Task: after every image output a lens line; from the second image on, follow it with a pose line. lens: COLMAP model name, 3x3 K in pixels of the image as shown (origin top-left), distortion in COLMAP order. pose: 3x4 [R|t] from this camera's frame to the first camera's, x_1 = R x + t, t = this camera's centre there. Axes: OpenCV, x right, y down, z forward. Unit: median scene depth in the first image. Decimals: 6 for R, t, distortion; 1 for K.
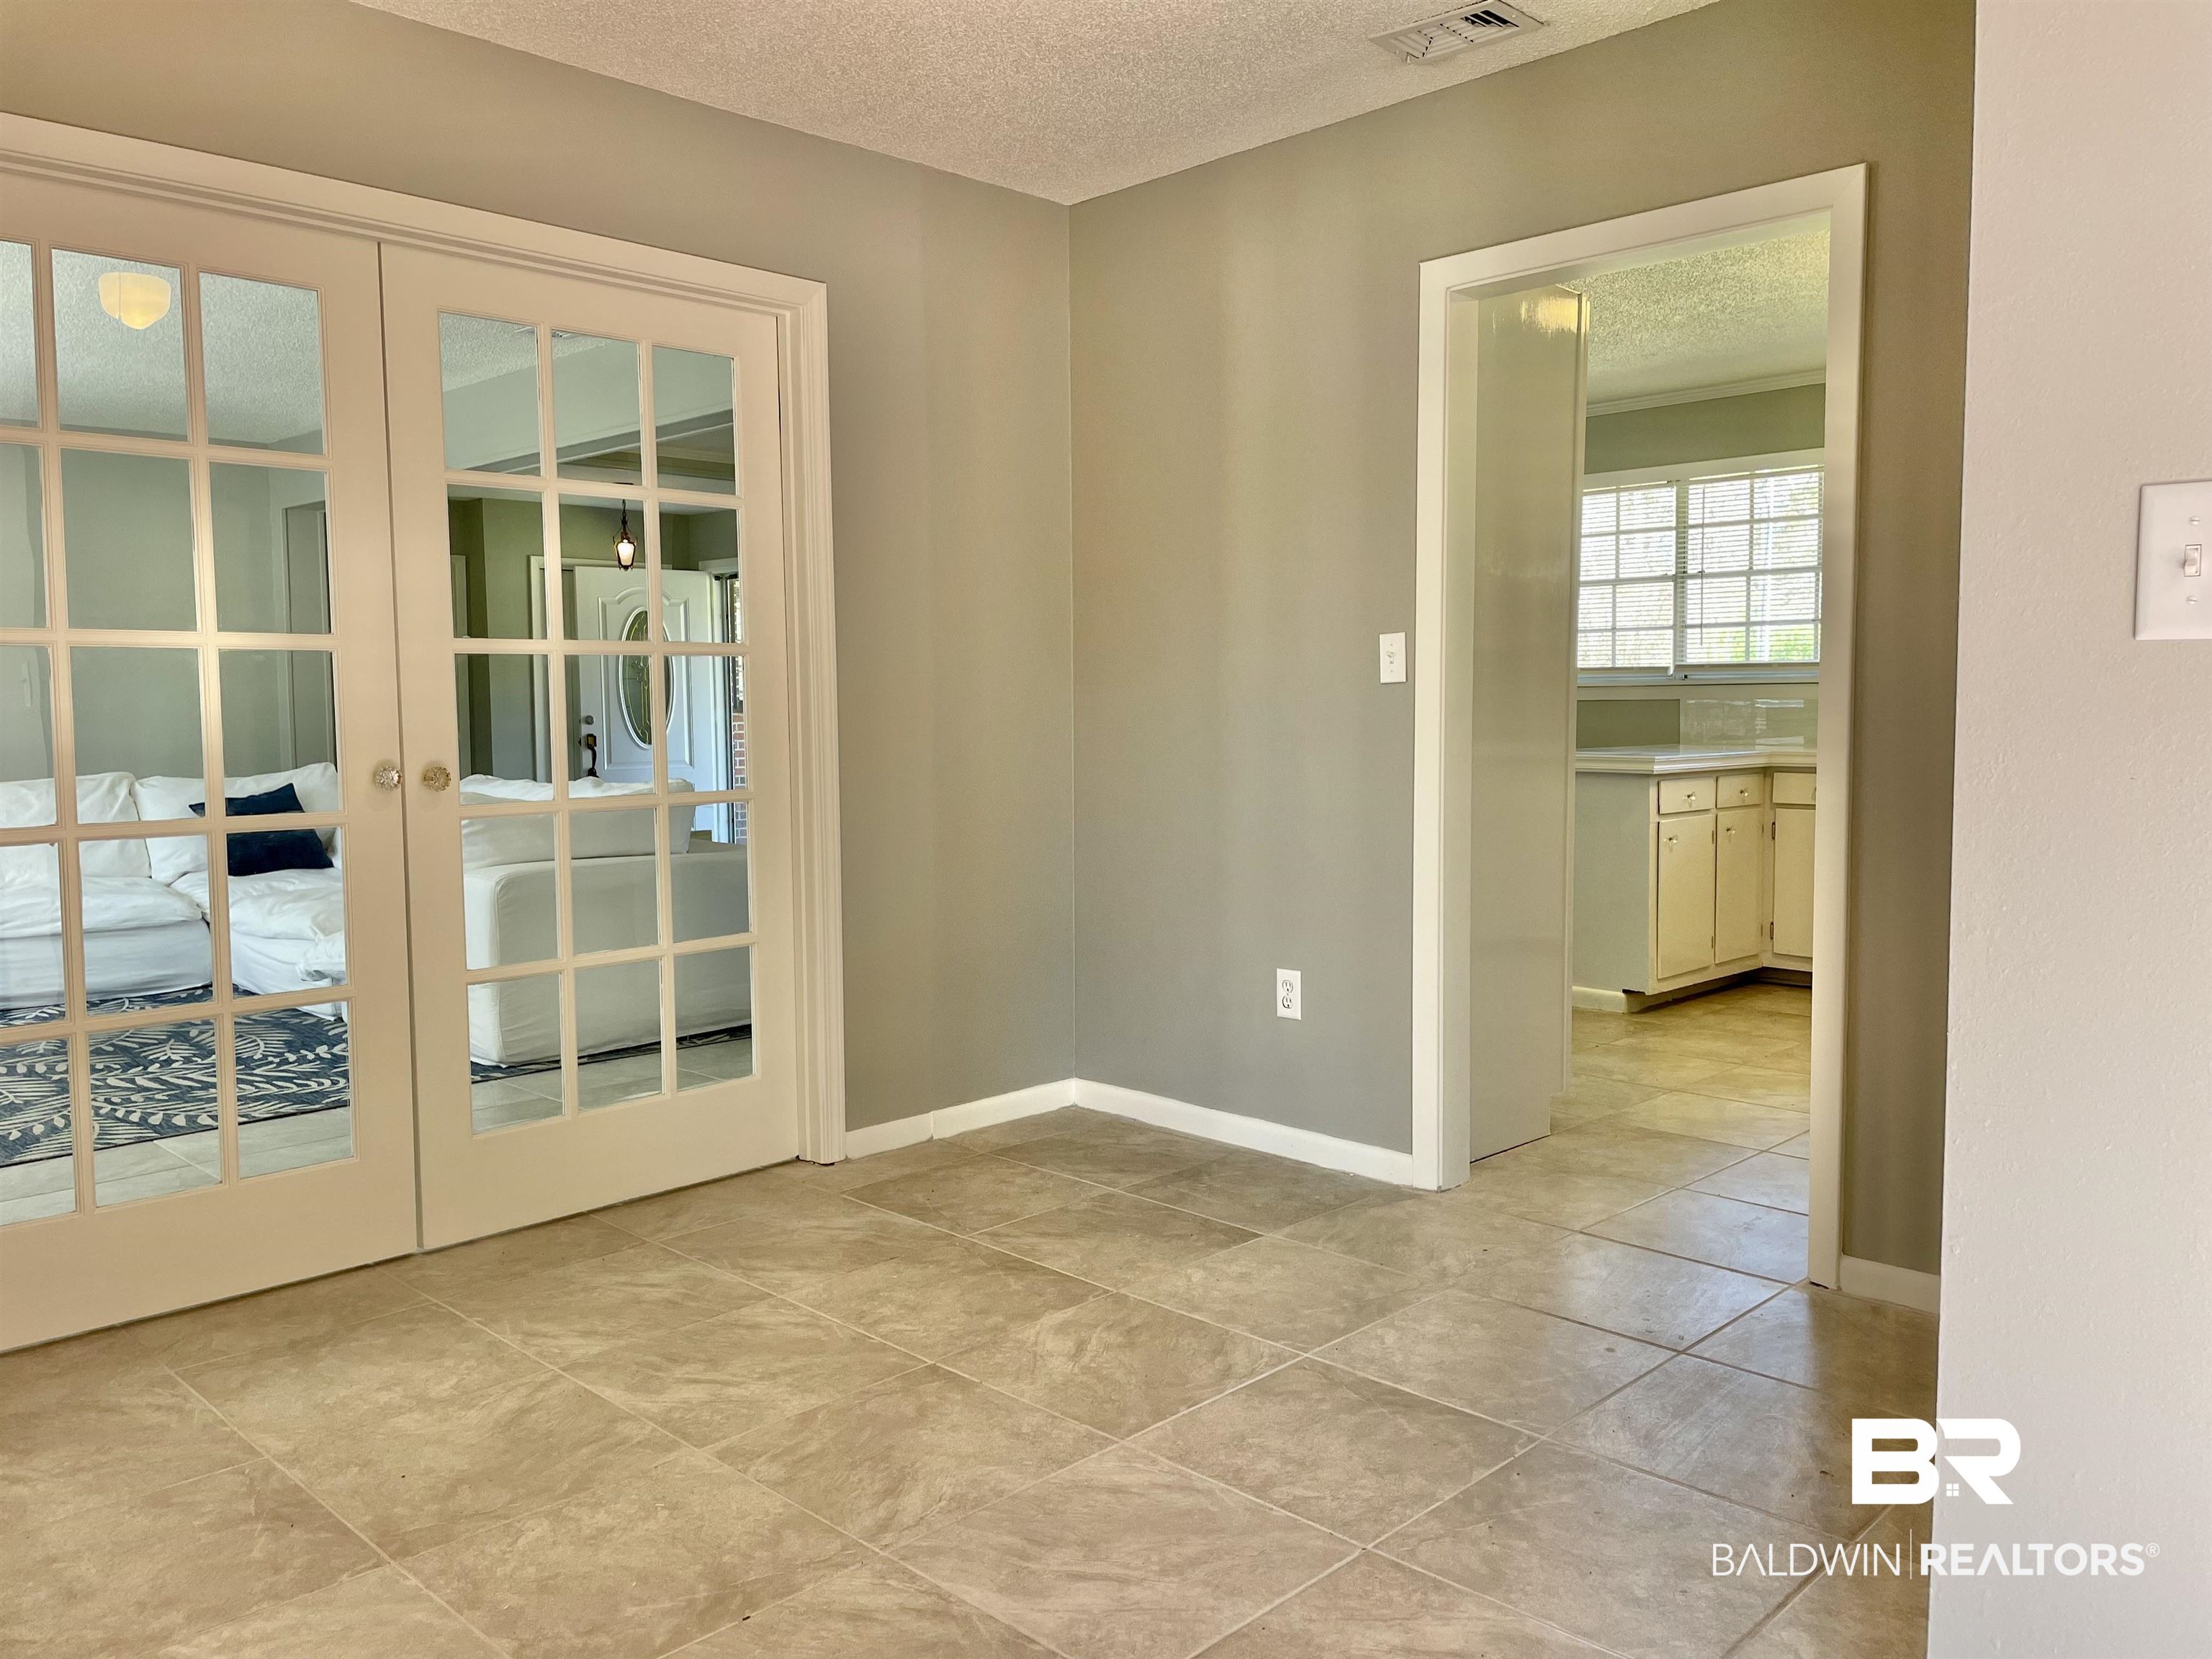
lens RADIAL K [[1658.2, 0, 1112.4], [0, 1658.2, 807.0], [0, 0, 1]] dist [0.078669, -0.095718]
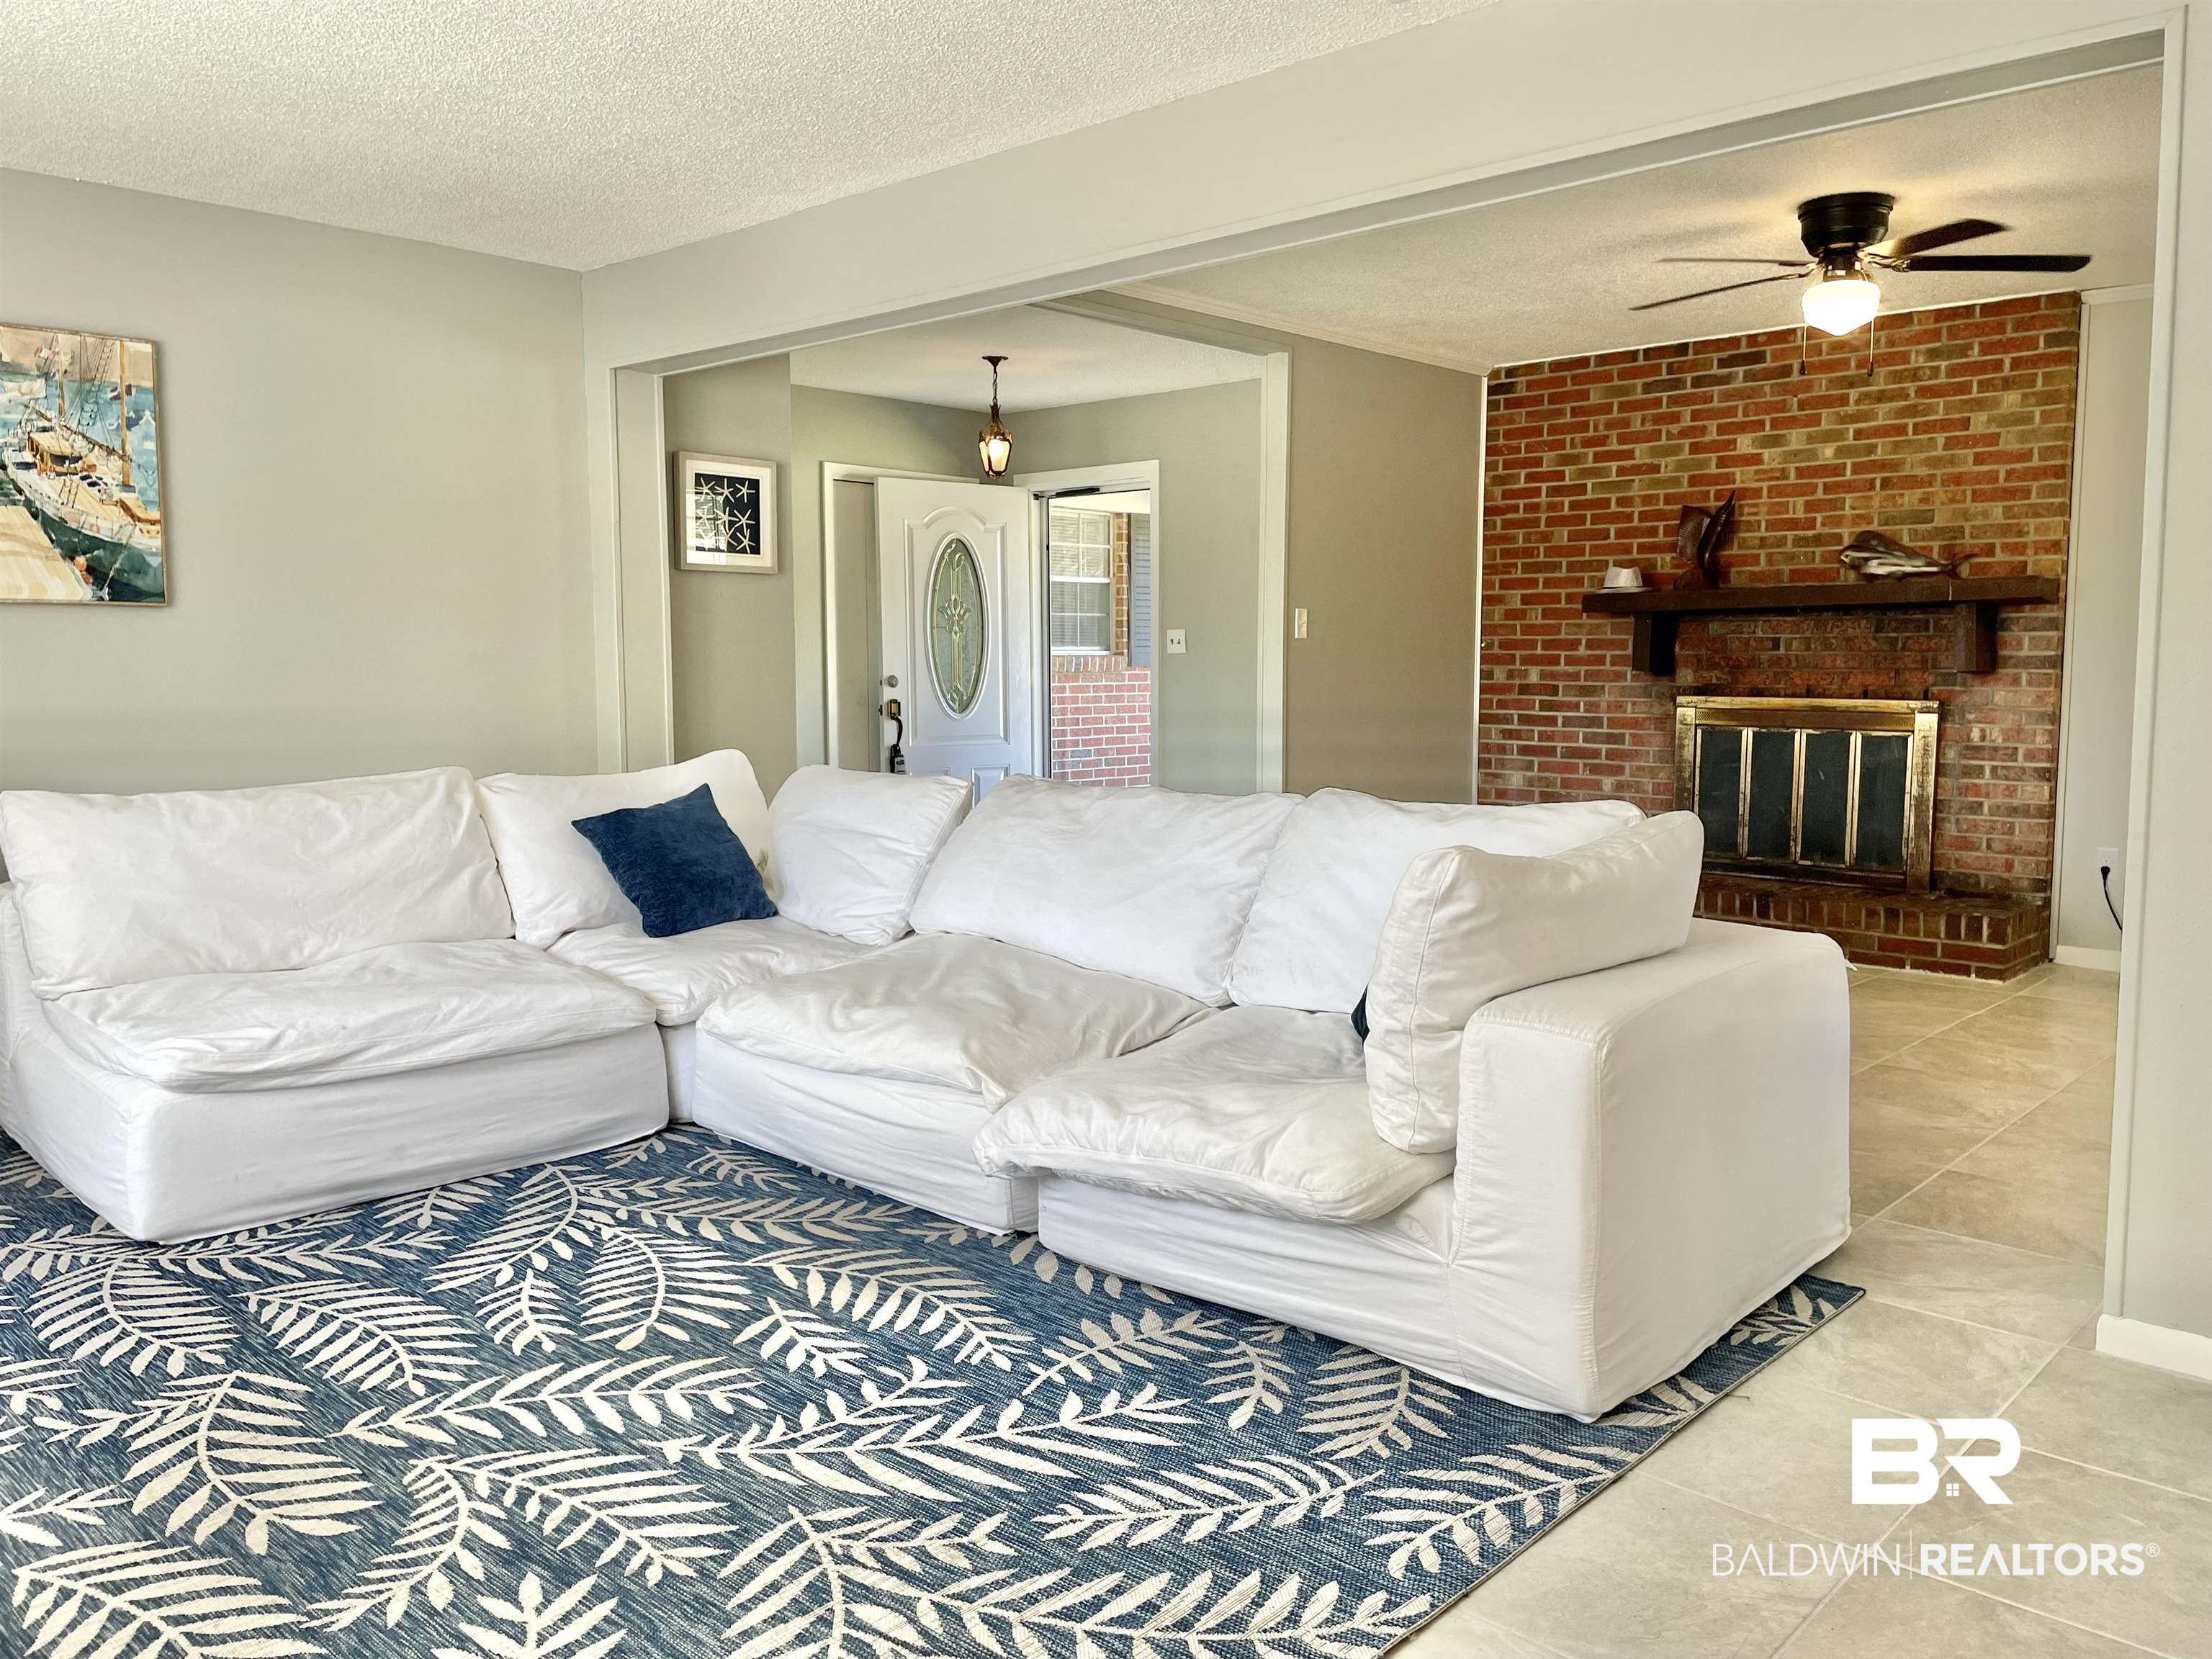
lens RADIAL K [[1658.2, 0, 1123.7], [0, 1658.2, 808.8], [0, 0, 1]] dist [0.078669, -0.095718]
pose [[0.999408, 0.002511, 0.034324, -0.658978], [-0.003488, 0.999589, 0.028450, -0.044280], [-0.034239, -0.028553, 0.999006, 0.669421]]
